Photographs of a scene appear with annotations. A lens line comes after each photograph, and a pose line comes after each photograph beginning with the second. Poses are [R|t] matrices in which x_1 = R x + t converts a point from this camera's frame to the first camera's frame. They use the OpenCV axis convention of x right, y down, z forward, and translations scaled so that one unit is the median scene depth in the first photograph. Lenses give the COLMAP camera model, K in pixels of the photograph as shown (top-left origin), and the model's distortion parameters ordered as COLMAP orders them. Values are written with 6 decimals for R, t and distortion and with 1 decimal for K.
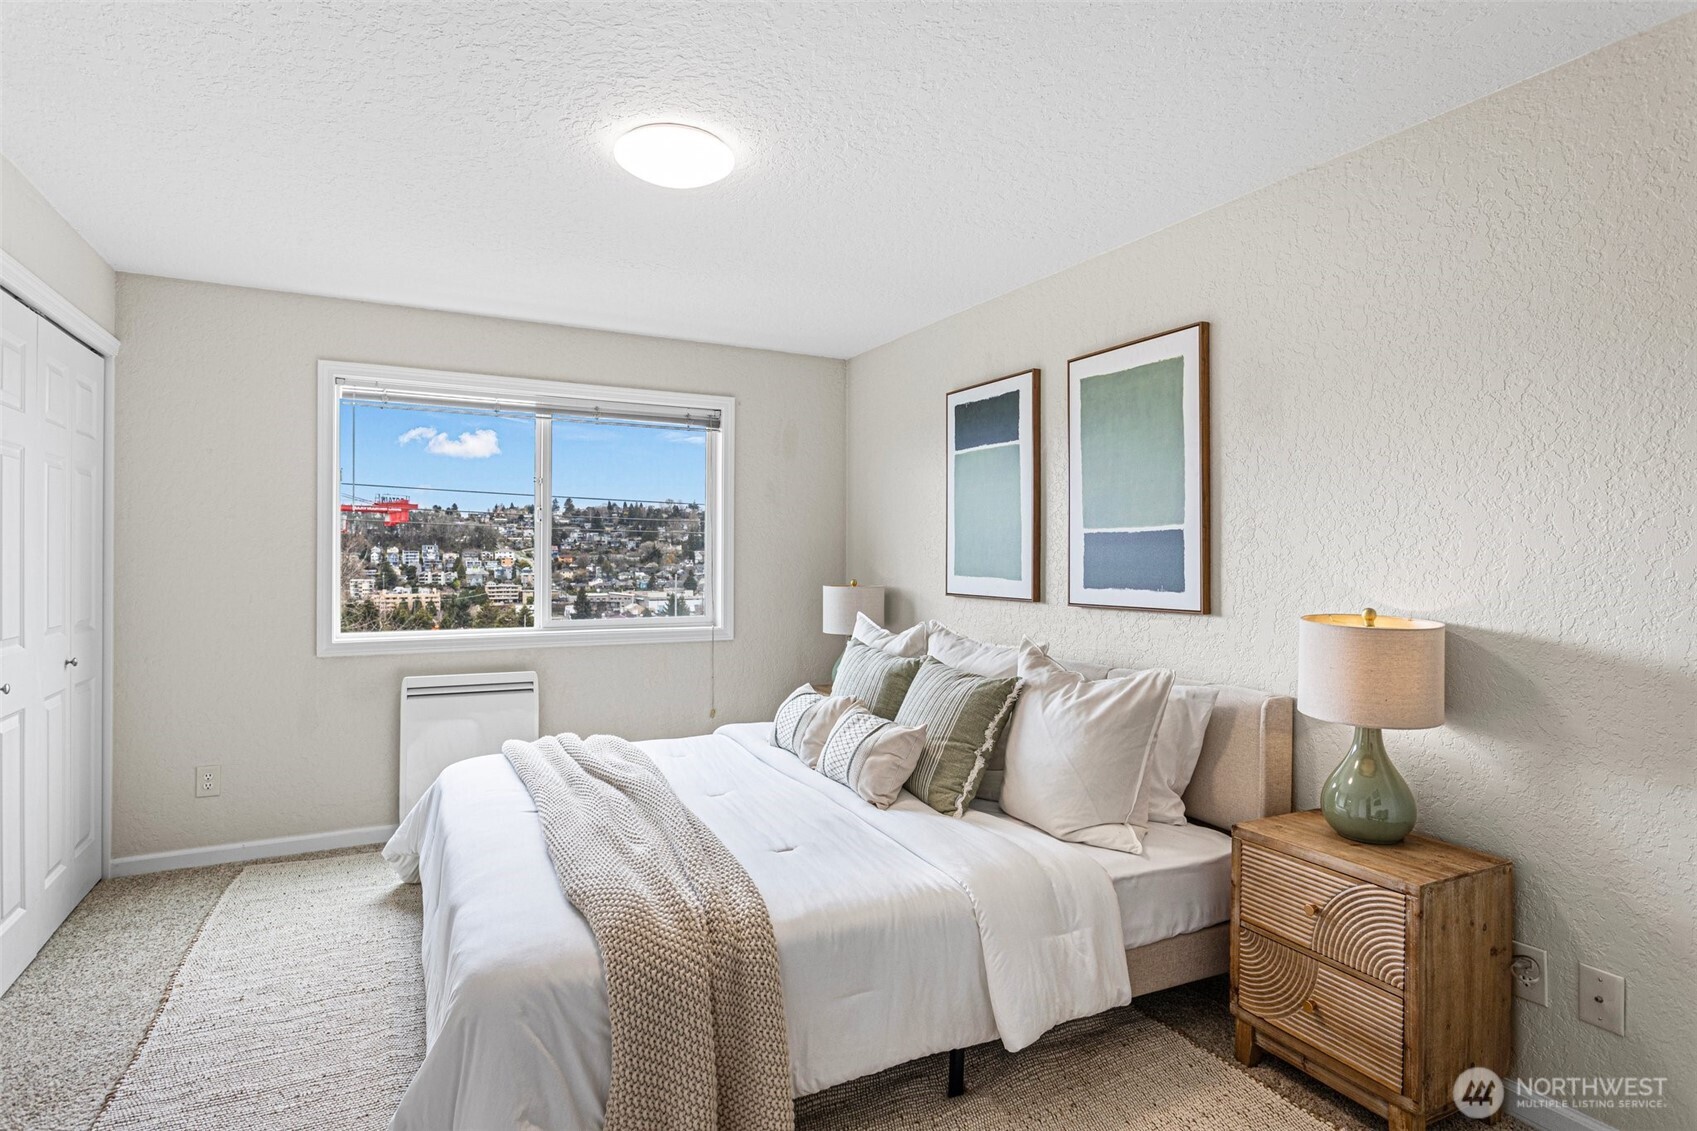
lens RADIAL K [[878.3, 0, 848.5], [0, 878.3, 565.5], [0, 0, 1]] dist [-0.013210, 0.001067]
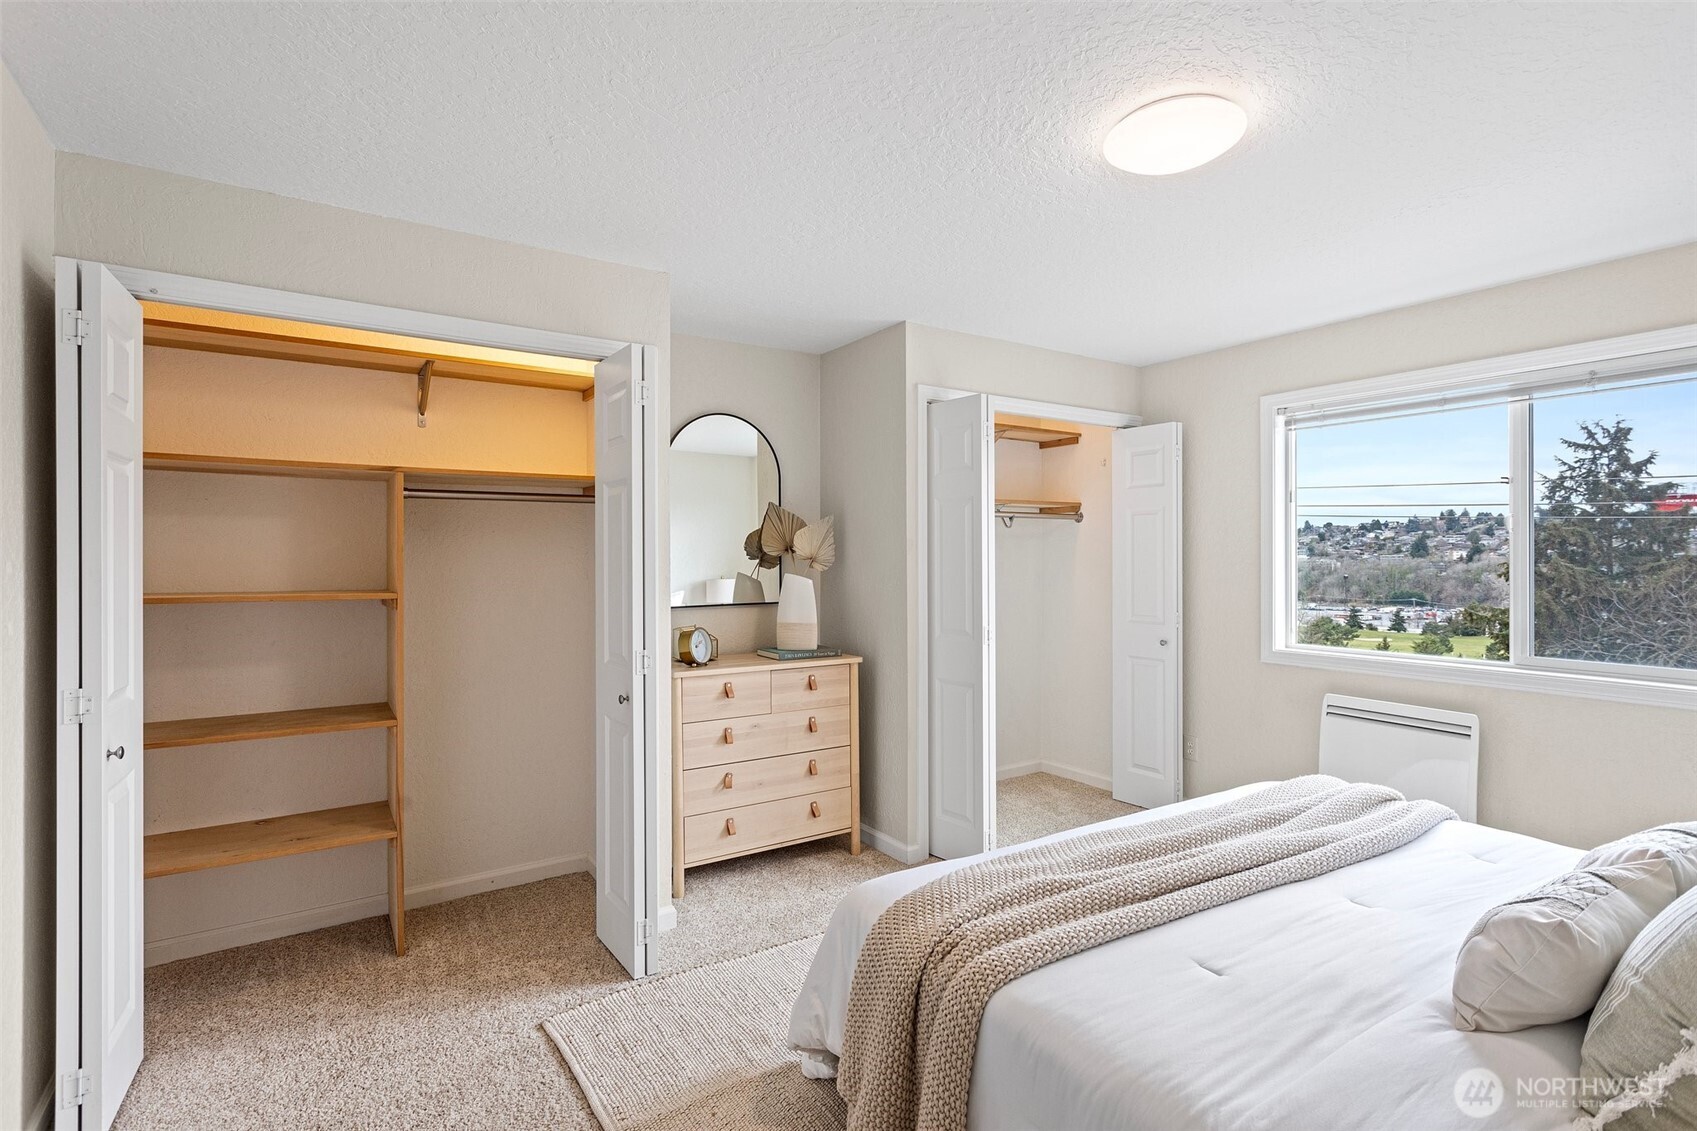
lens RADIAL K [[807.5, 0, 851.4], [0, 807.5, 556.1], [0, 0, 1]] dist [0.008258, 0.000571]
pose [[0.106201, -0.004015, -0.994337, 0.393999], [-0.009345, 0.999944, -0.005036, -0.022387], [0.994301, 0.009827, 0.106158, 0.391826]]
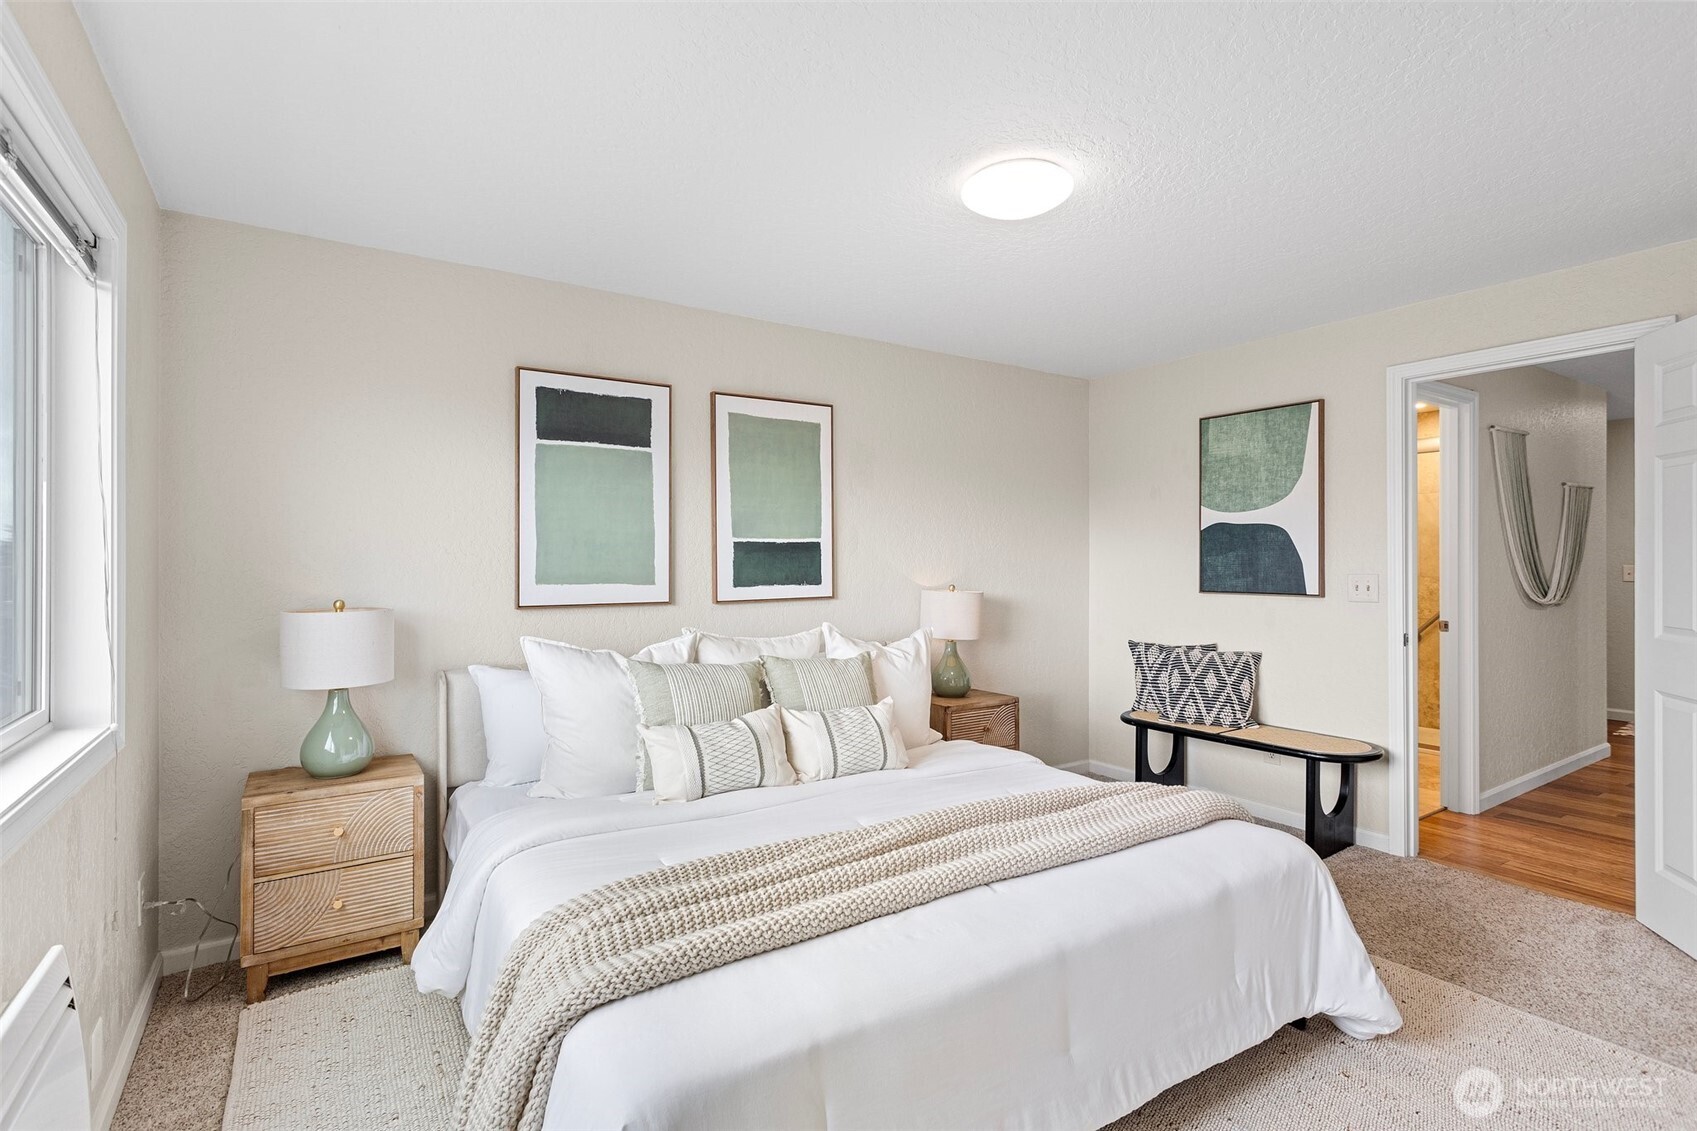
lens RADIAL K [[807.5, 0, 851.4], [0, 807.5, 556.1], [0, 0, 1]] dist [0.008258, 0.000571]
pose [[-0.093288, 0.001127, 0.995639, -0.782616], [0.012242, 0.999925, 0.000015, -0.013808], [-0.995564, 0.012190, -0.093294, 0.865813]]
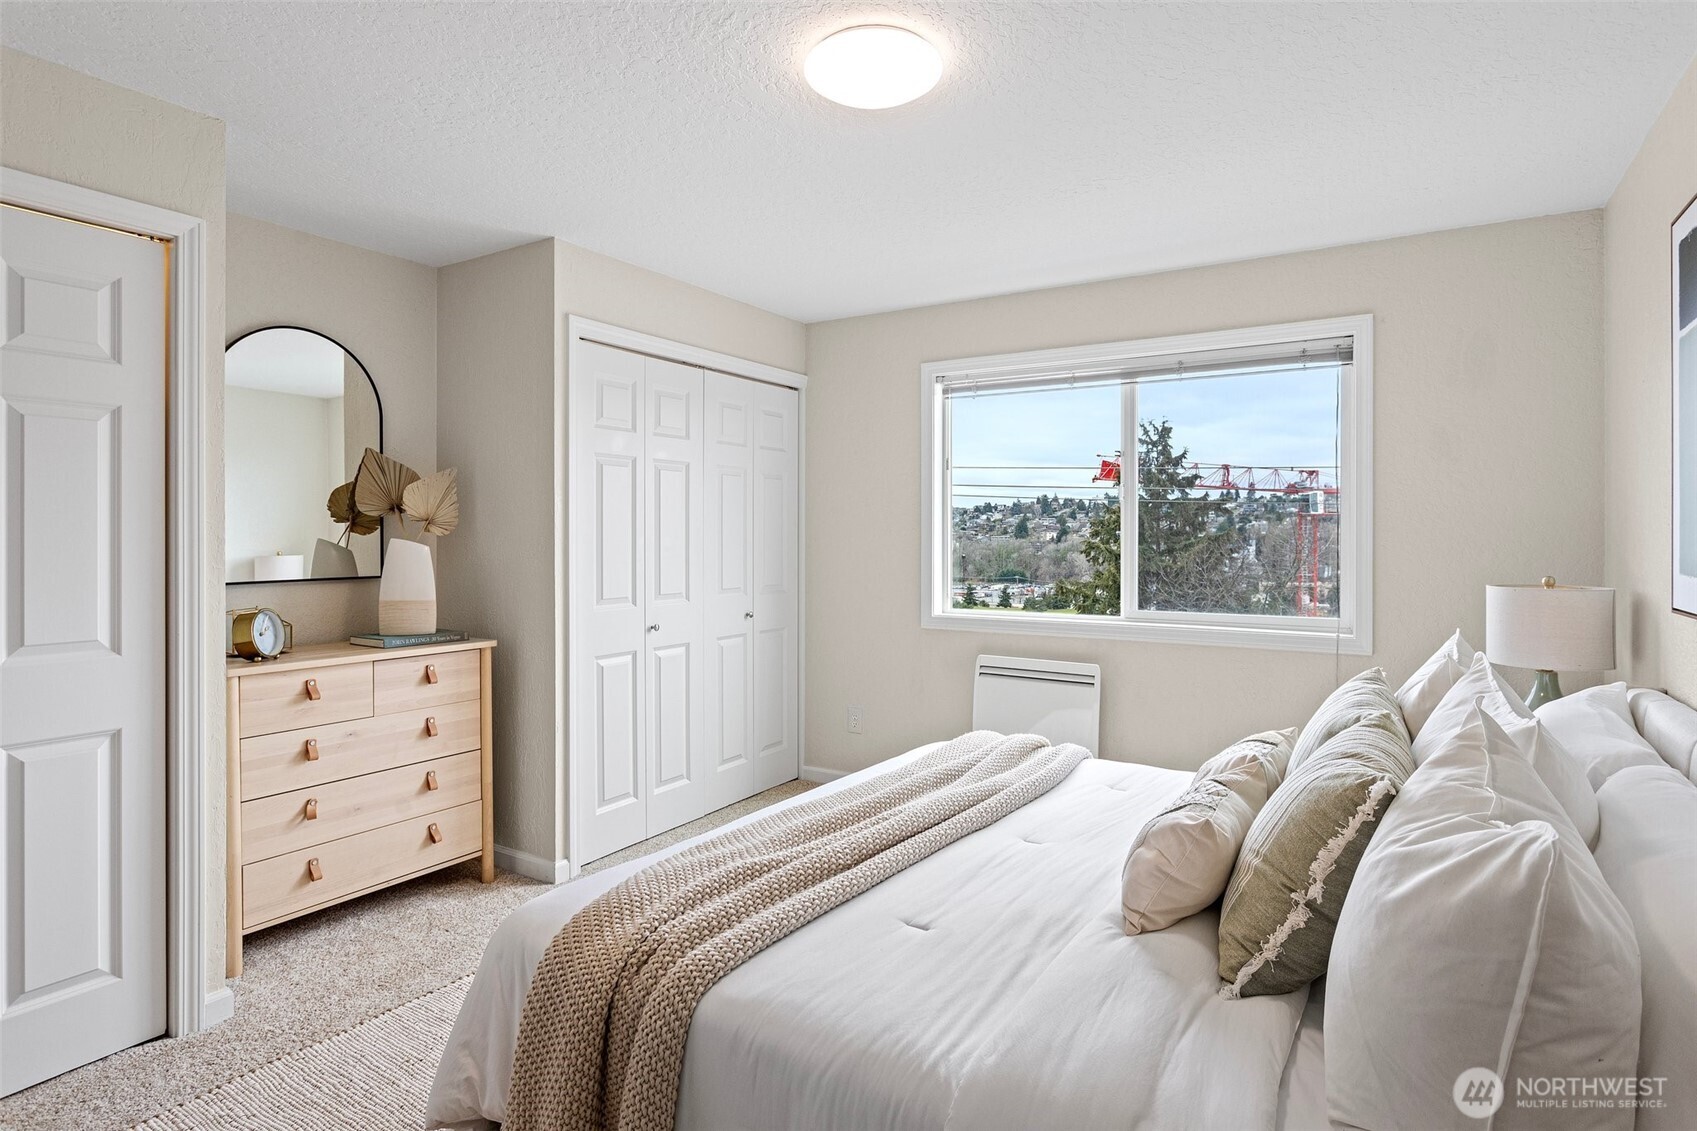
lens RADIAL K [[896.7, 0, 852.6], [0, 896.7, 535.1], [0, 0, 1]] dist [0.000624, 0.001727]
pose [[0.506804, -0.004354, -0.862050, 0.366832], [-0.008545, 0.999913, -0.010073, -0.002476], [0.862019, 0.012471, 0.506723, 0.360576]]
